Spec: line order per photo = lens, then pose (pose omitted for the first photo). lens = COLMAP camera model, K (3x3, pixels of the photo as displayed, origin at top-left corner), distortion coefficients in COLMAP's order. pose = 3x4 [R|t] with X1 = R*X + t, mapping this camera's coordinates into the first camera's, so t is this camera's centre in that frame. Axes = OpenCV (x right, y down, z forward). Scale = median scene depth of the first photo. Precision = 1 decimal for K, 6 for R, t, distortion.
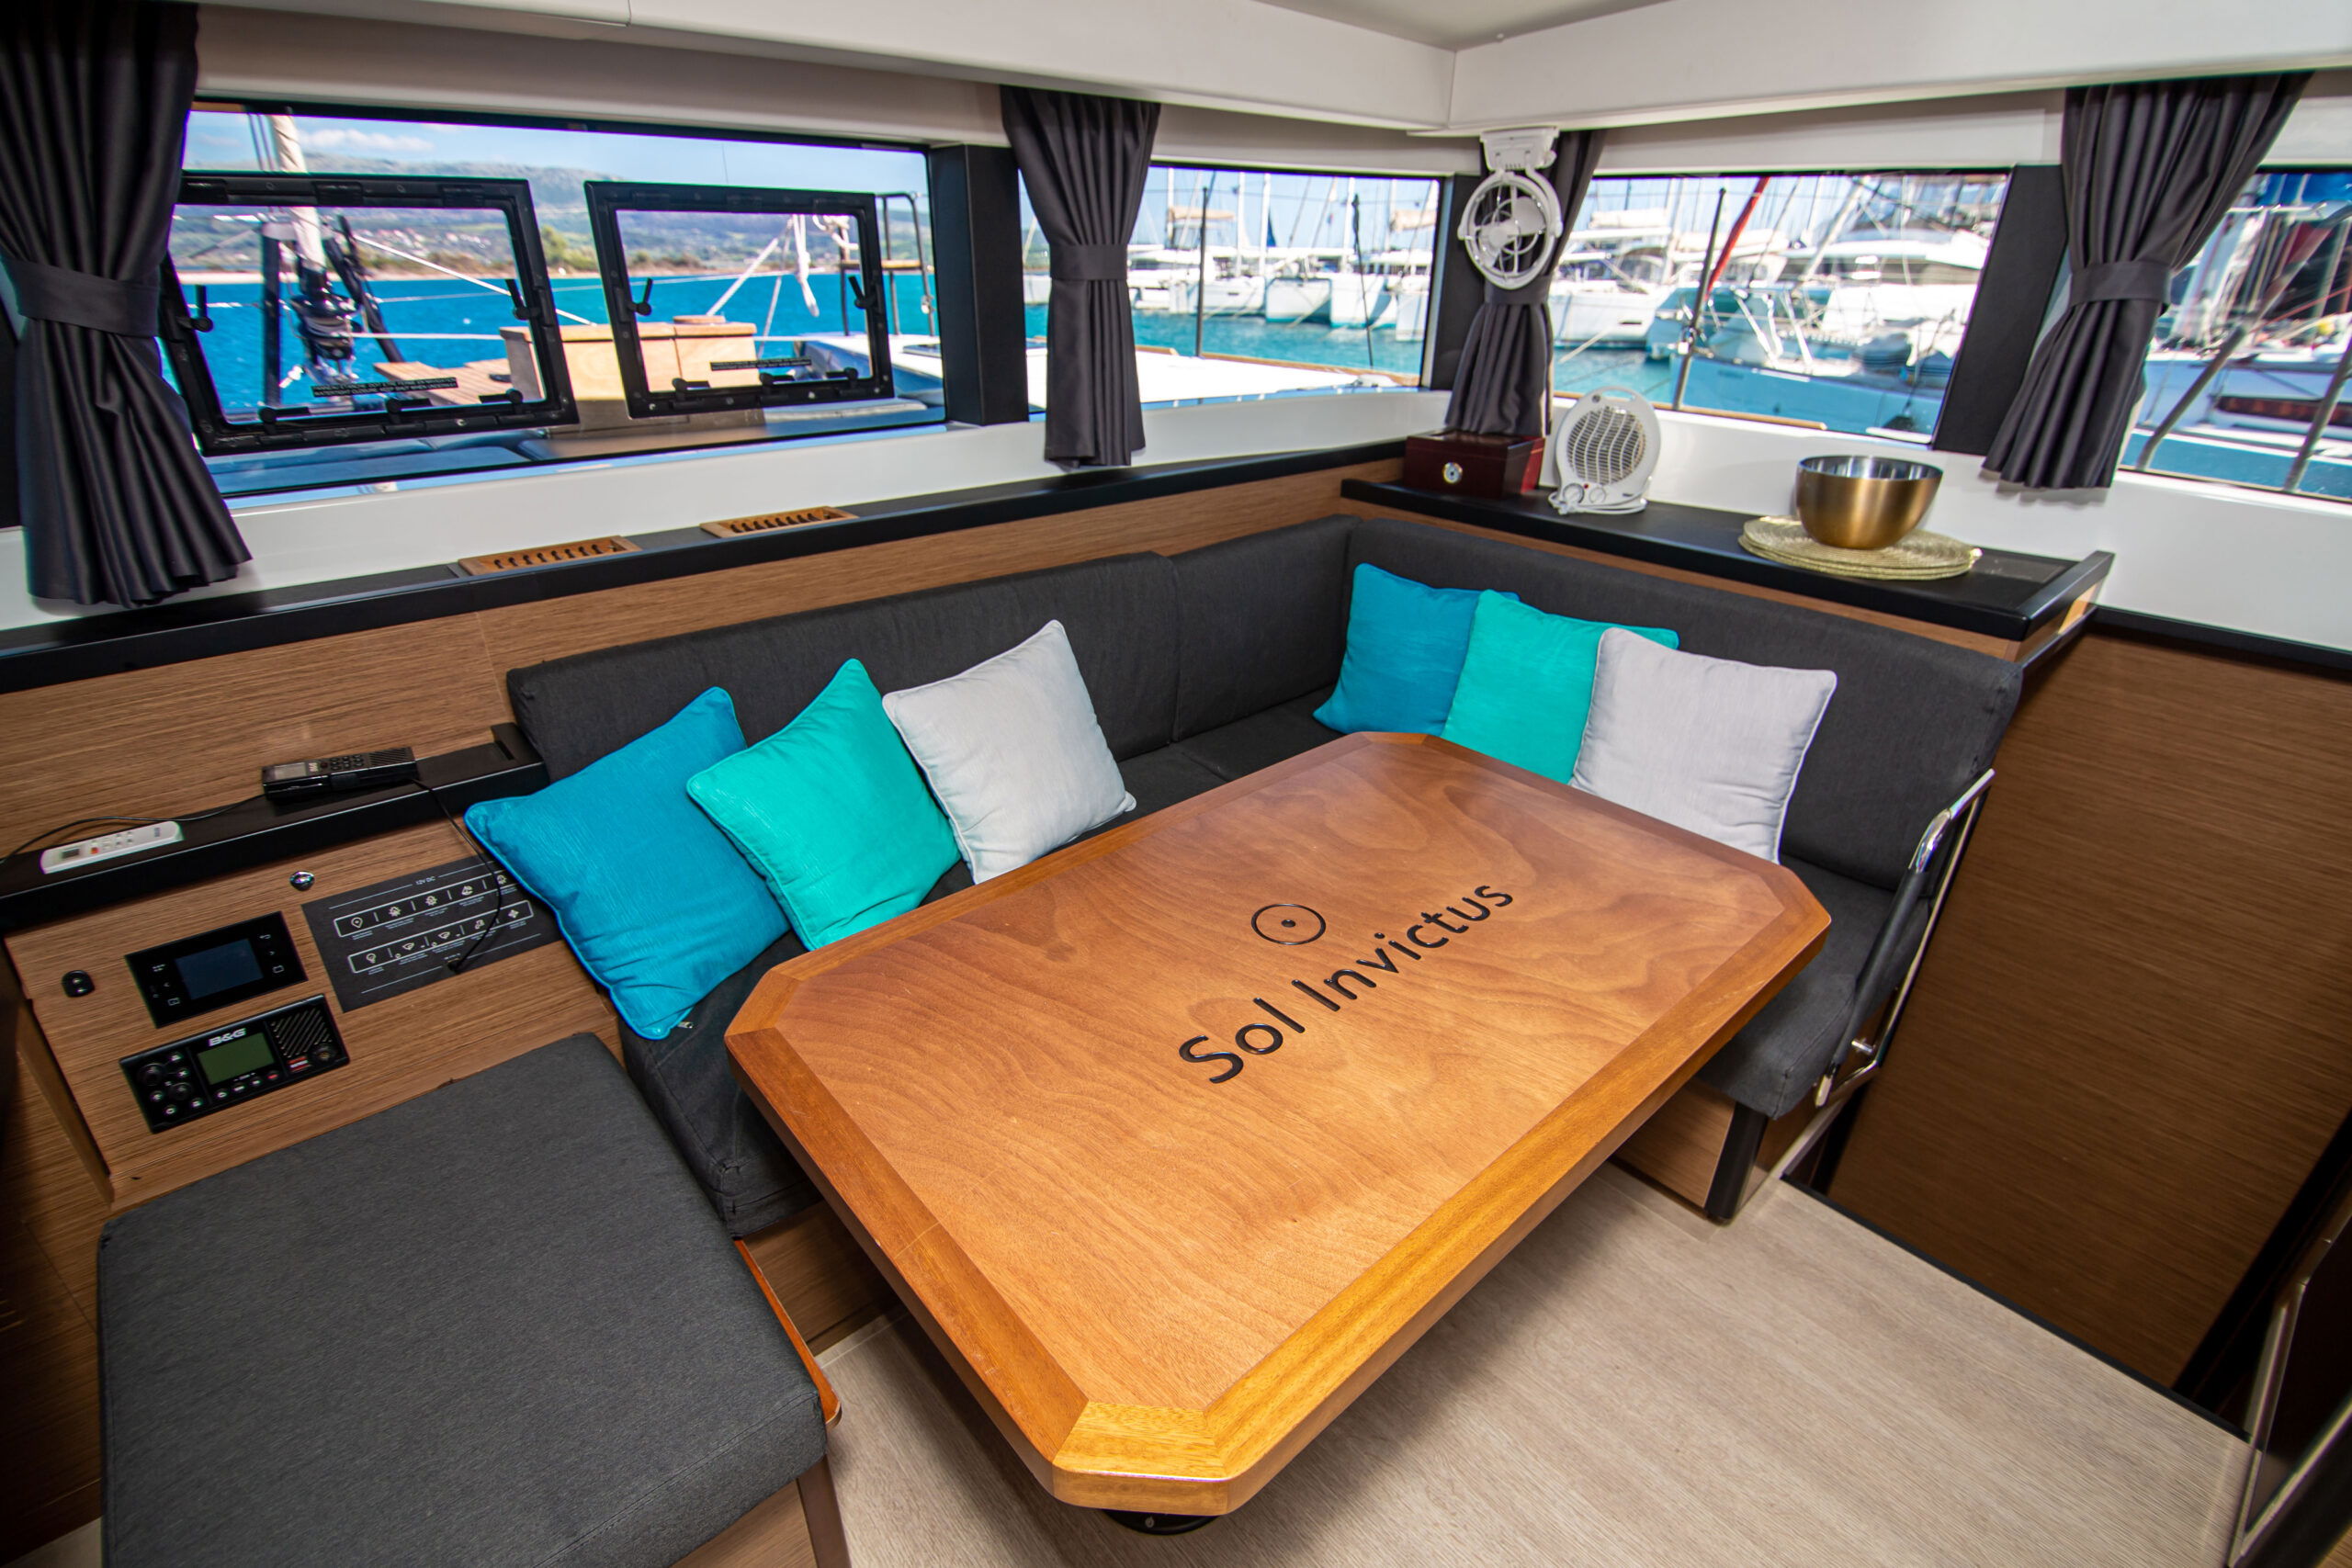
lens RADIAL K [[1081.1, 0, 1176.0], [0, 1081.1, 784.0], [0, 0, 1]] dist [-0.000530, -0.013798]
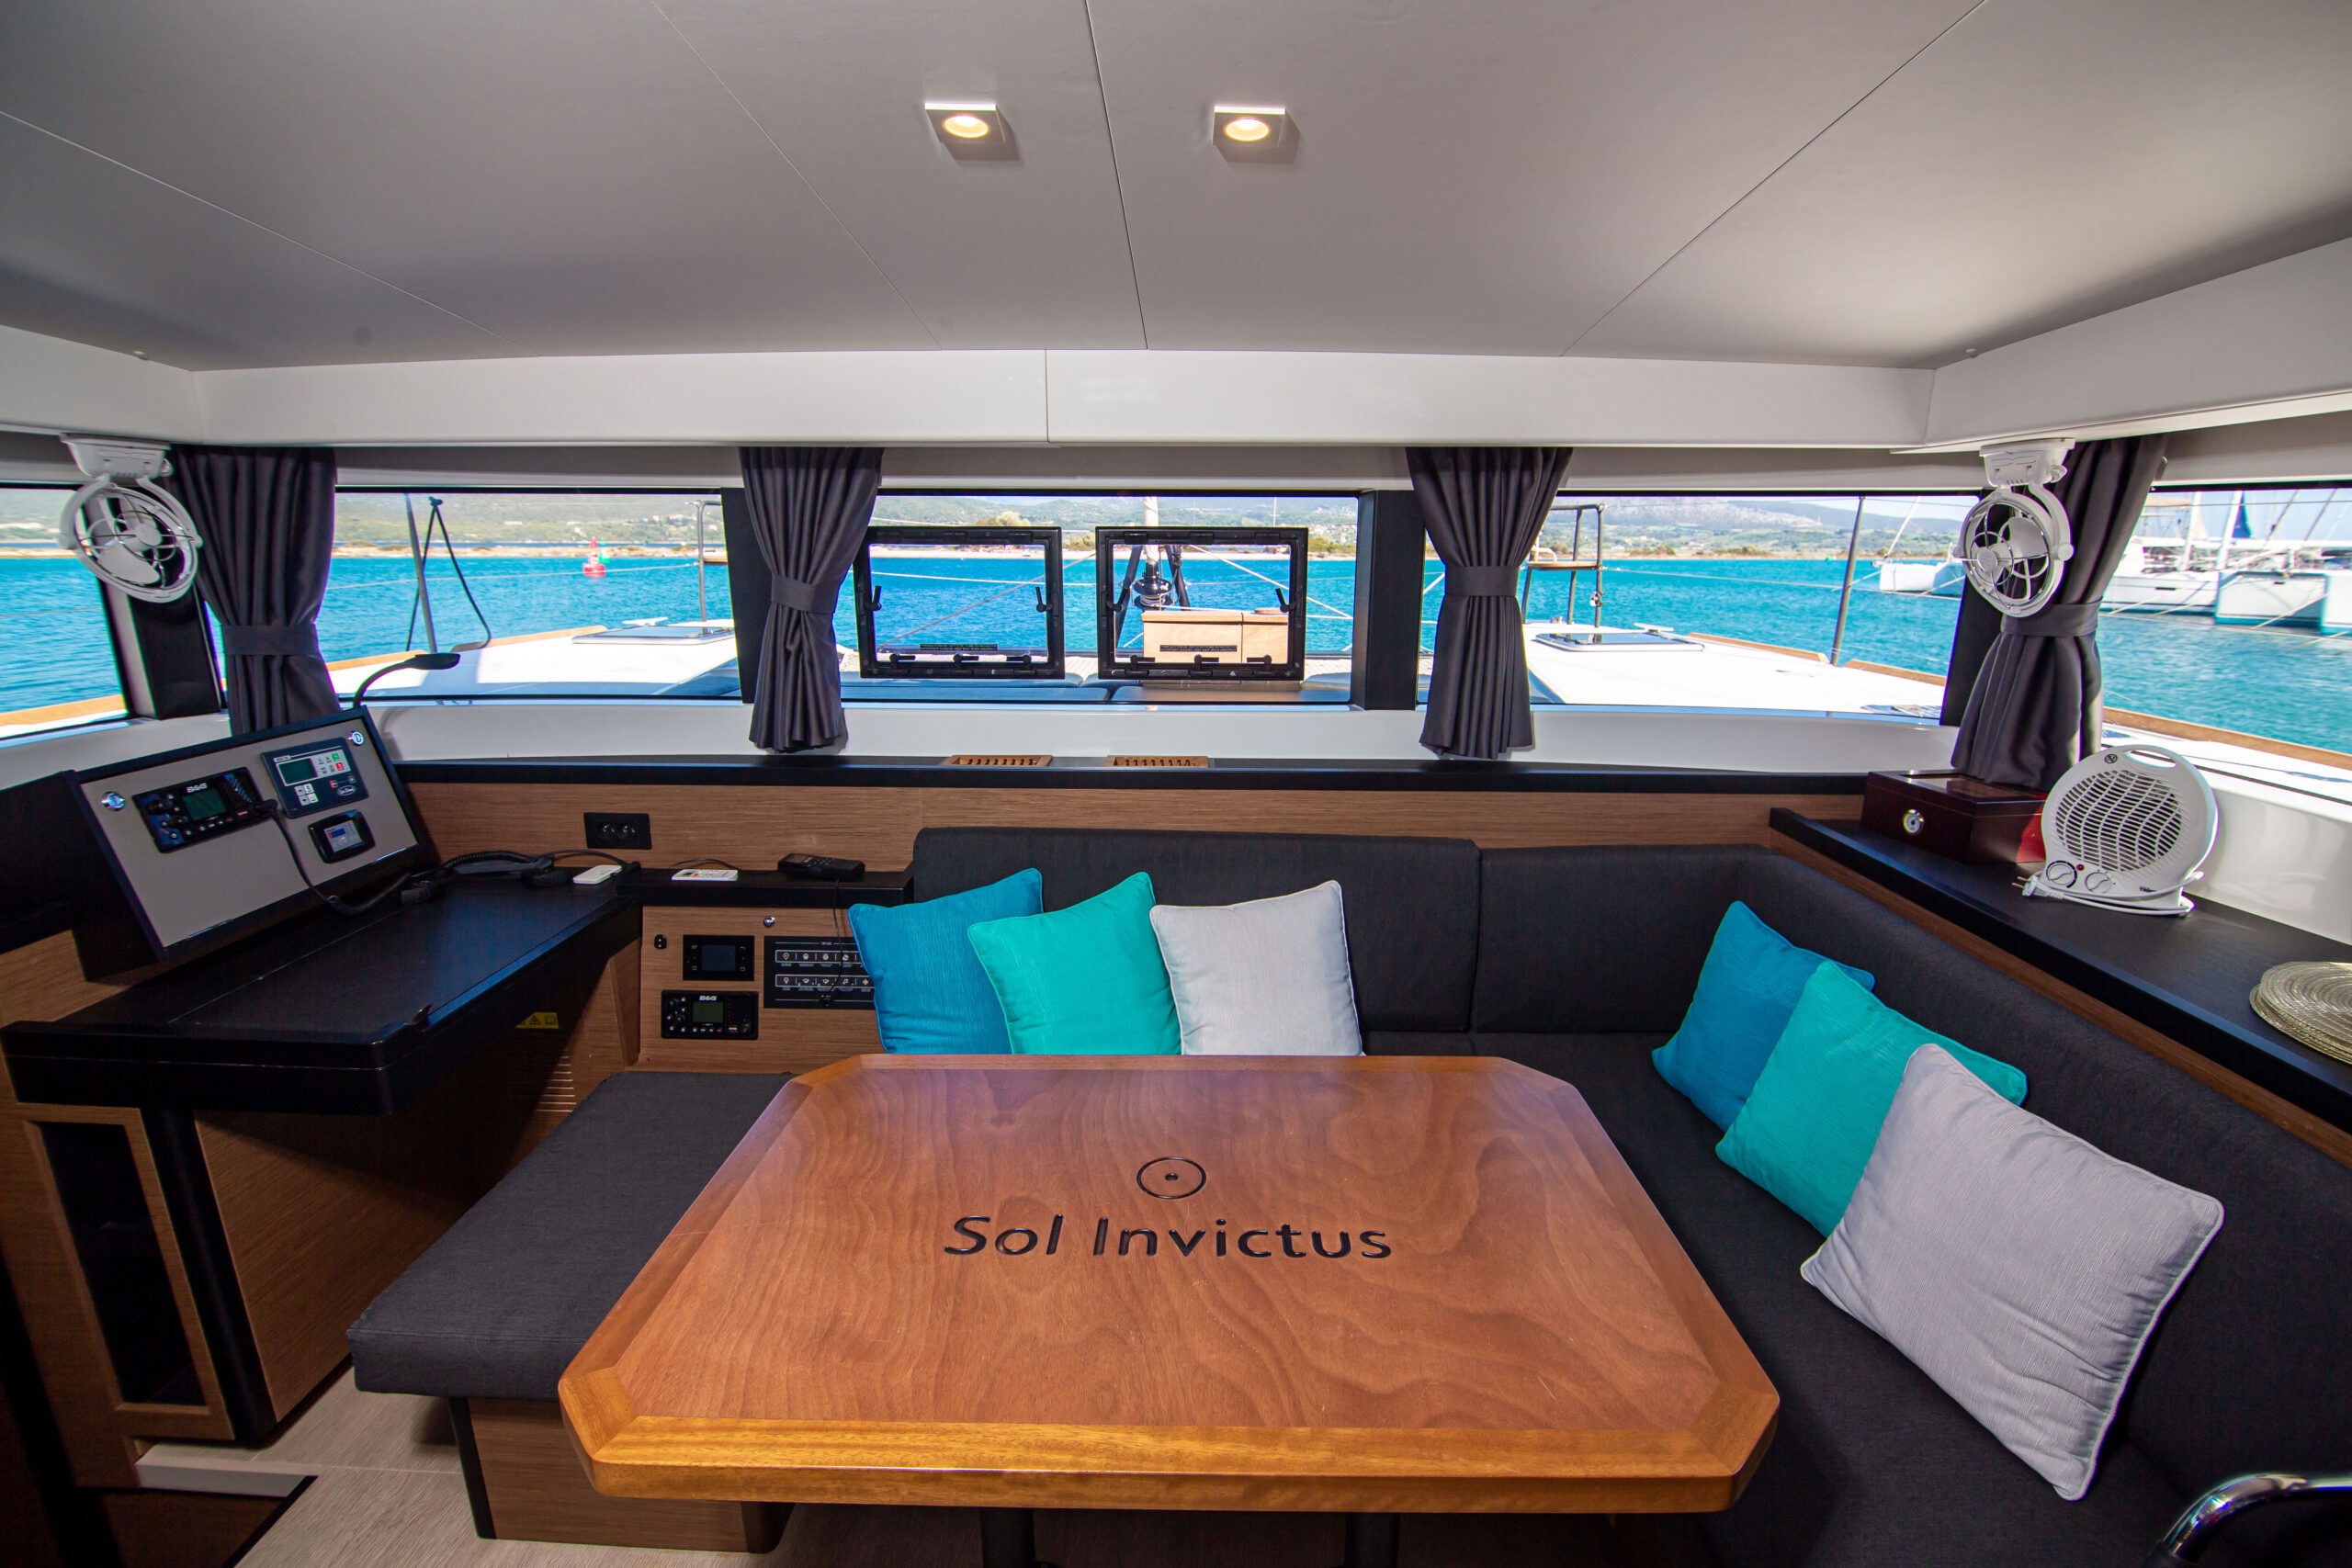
lens RADIAL K [[1035.6, 0, 1185.6], [0, 1035.6, 777.1], [0, 0, 1]] dist [-0.000401, -0.011618]
pose [[0.737354, 0.145620, -0.659624, 0.537781], [-0.293424, 0.948599, -0.118587, -0.094839], [0.608450, 0.280989, 0.742182, 0.101154]]
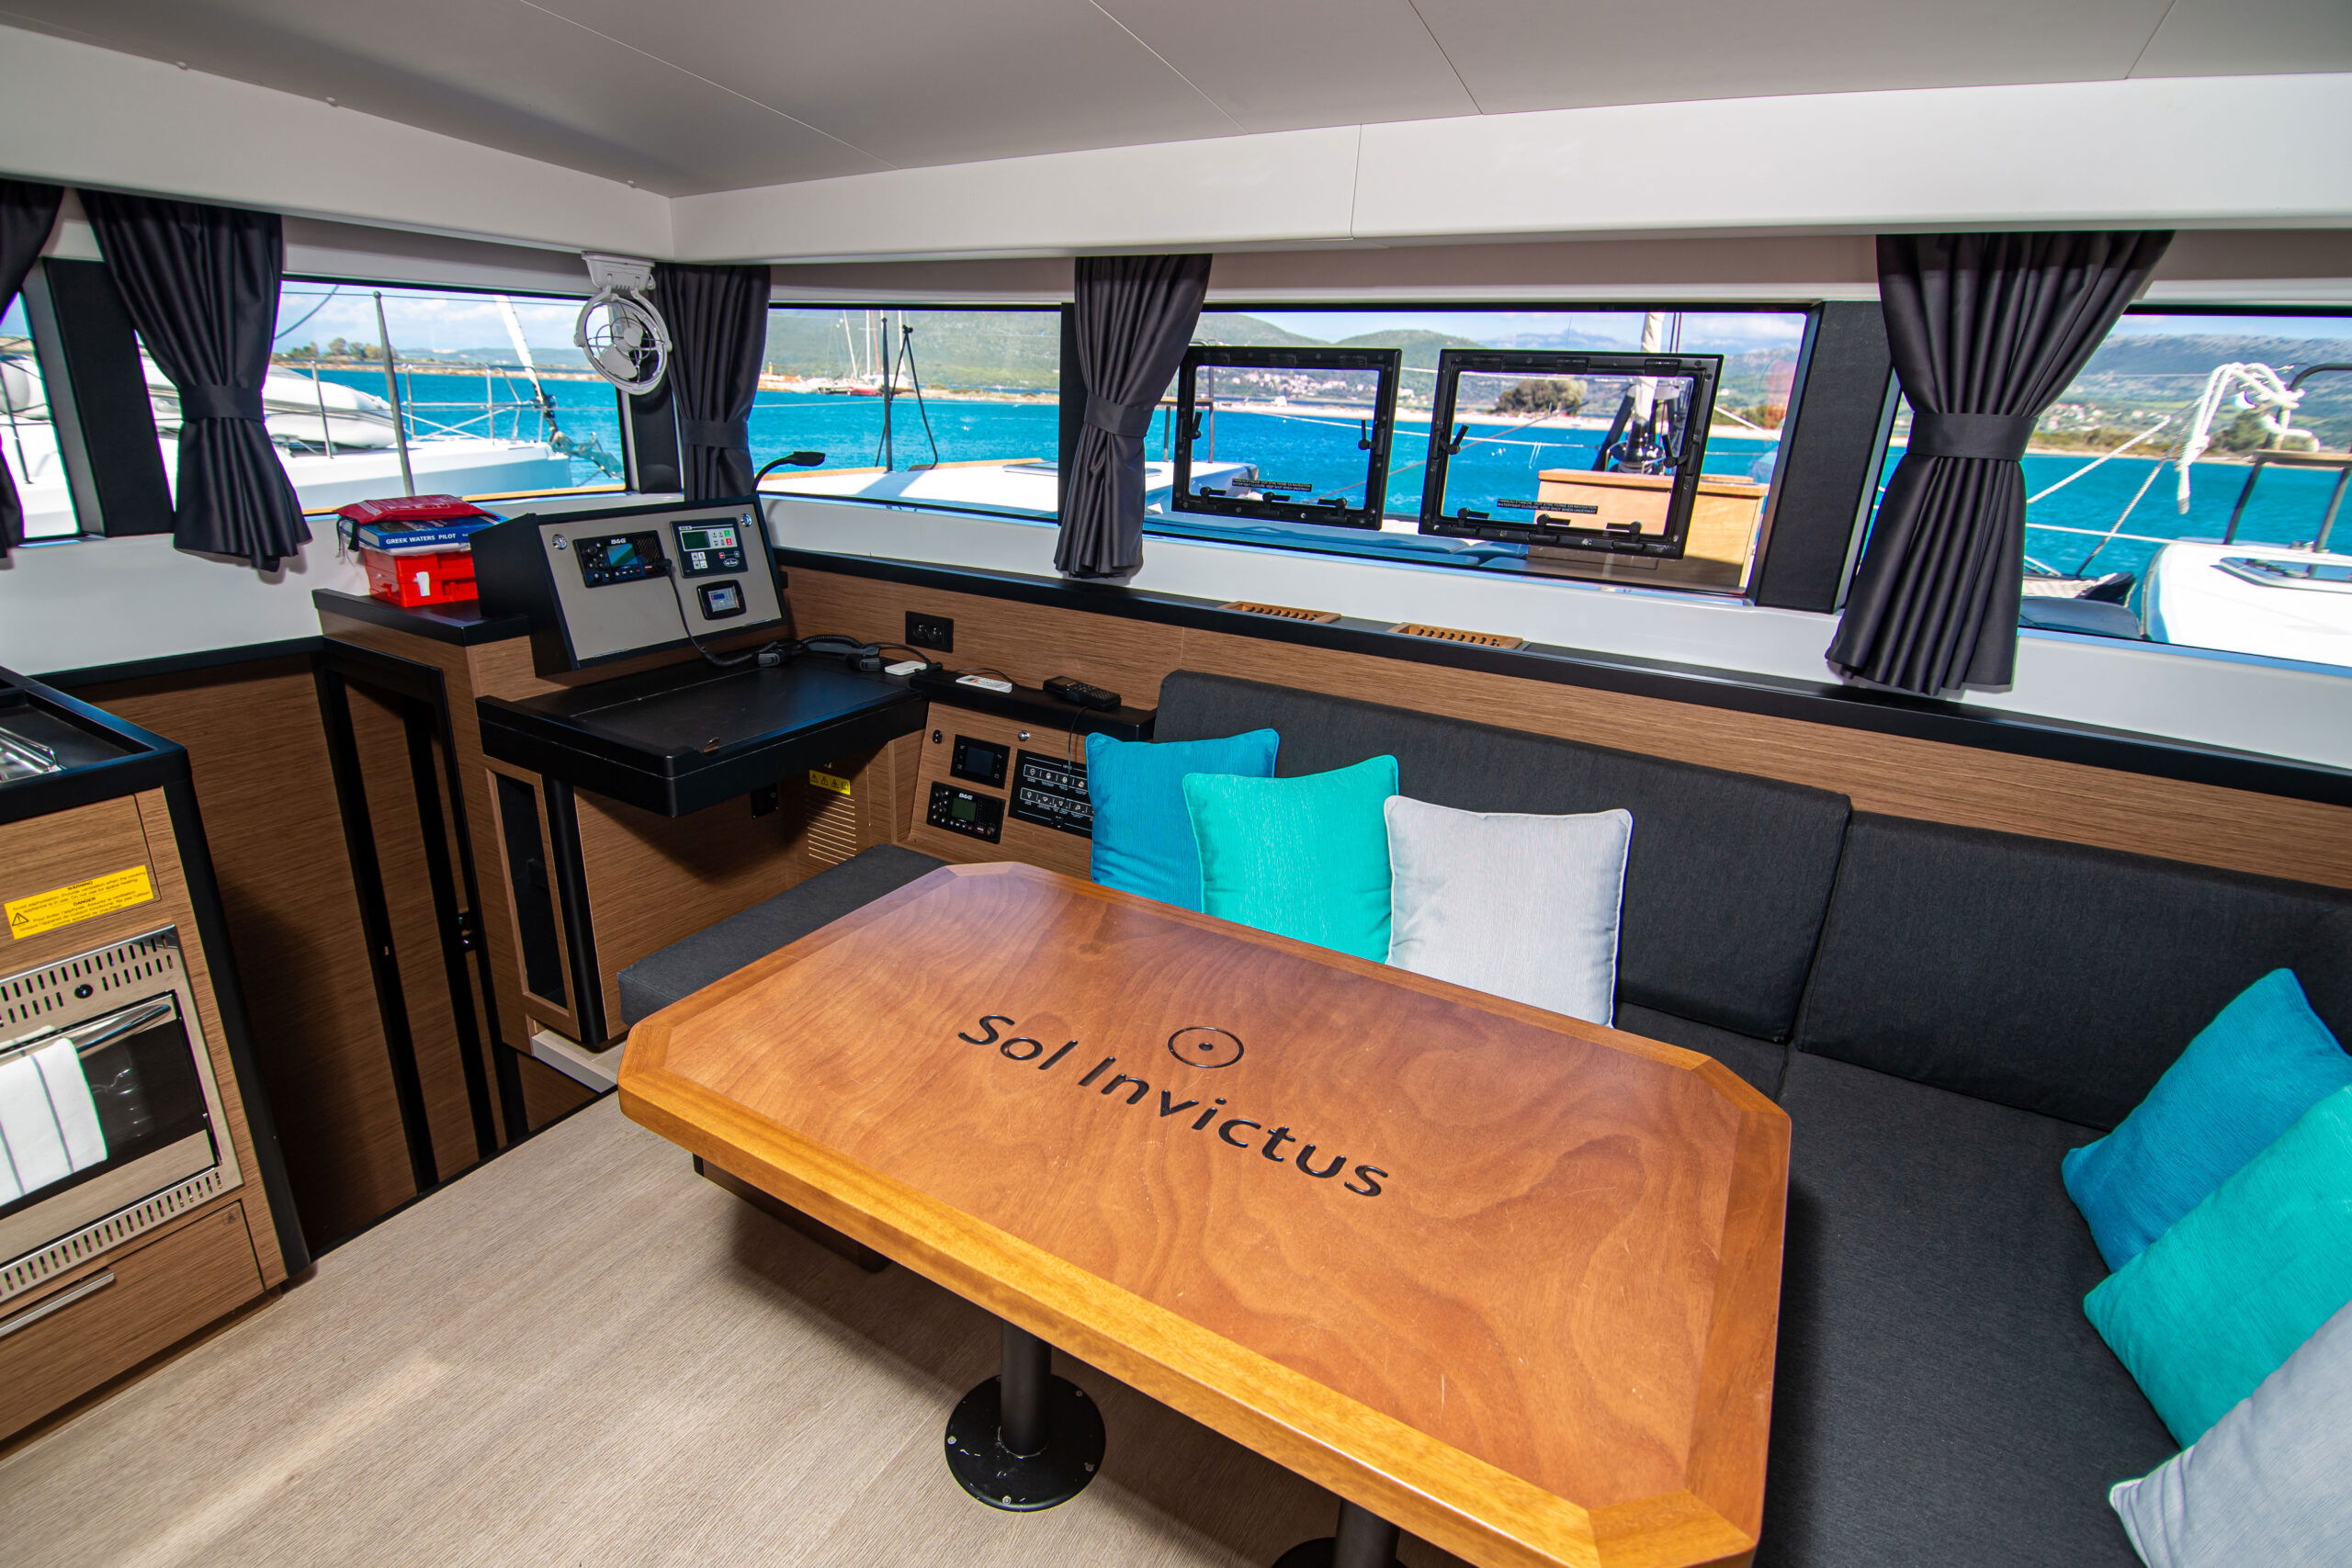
lens RADIAL K [[1129.3, 0, 1090.3], [0, 1129.3, 781.3], [0, 0, 1]] dist [-0.000035, -0.012953]
pose [[0.284048, 0.317320, -0.904779, 0.680445], [-0.447790, 0.878317, 0.167460, -0.152623], [0.847821, 0.357584, 0.391577, 0.310693]]
